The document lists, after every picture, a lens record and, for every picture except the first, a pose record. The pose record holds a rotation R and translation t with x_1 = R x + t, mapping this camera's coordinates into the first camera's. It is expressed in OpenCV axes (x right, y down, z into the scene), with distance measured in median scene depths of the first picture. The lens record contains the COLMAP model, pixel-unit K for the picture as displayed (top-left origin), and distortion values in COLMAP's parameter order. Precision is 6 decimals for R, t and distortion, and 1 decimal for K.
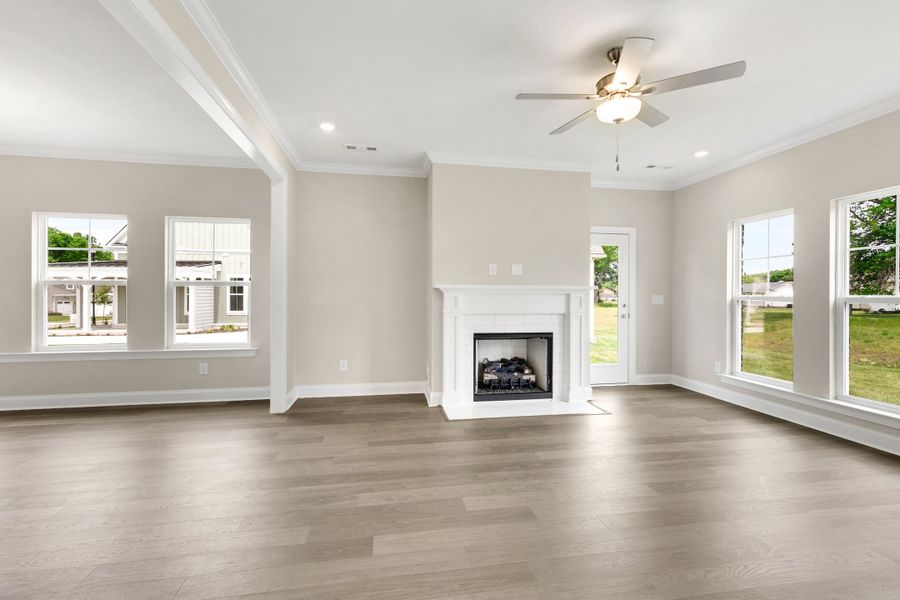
lens RADIAL K [[412.4, 0, 459.2], [0, 412.4, 296.0], [0, 0, 1]] dist [0.013583, -0.003119]
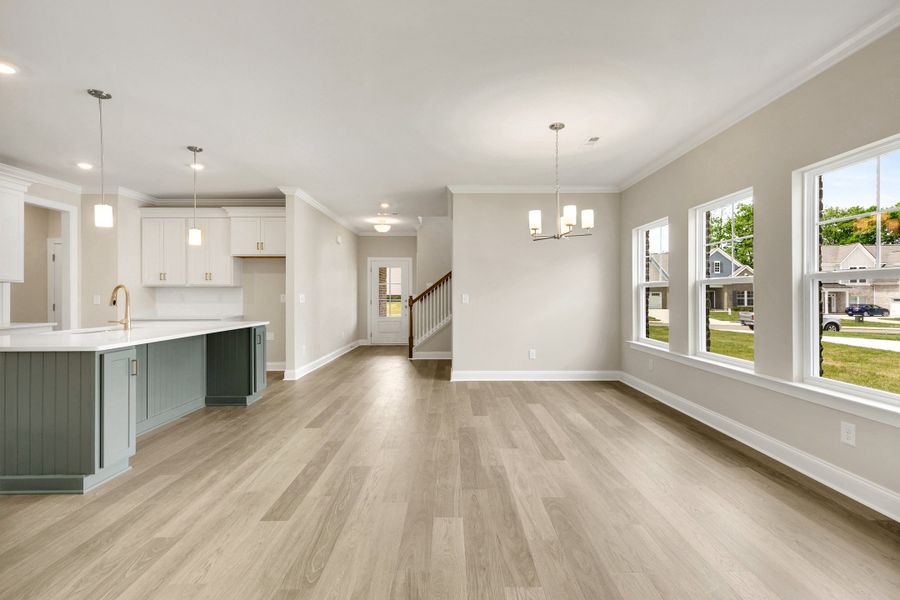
lens RADIAL K [[409.5, 0, 454.3], [0, 409.5, 297.4], [0, 0, 1]] dist [0.001856, 0.001559]
pose [[-0.162448, 0.004881, -0.986705, -0.010032], [-0.004190, 0.999975, 0.005636, -0.002070], [0.986708, 0.005049, -0.162424, 0.575689]]
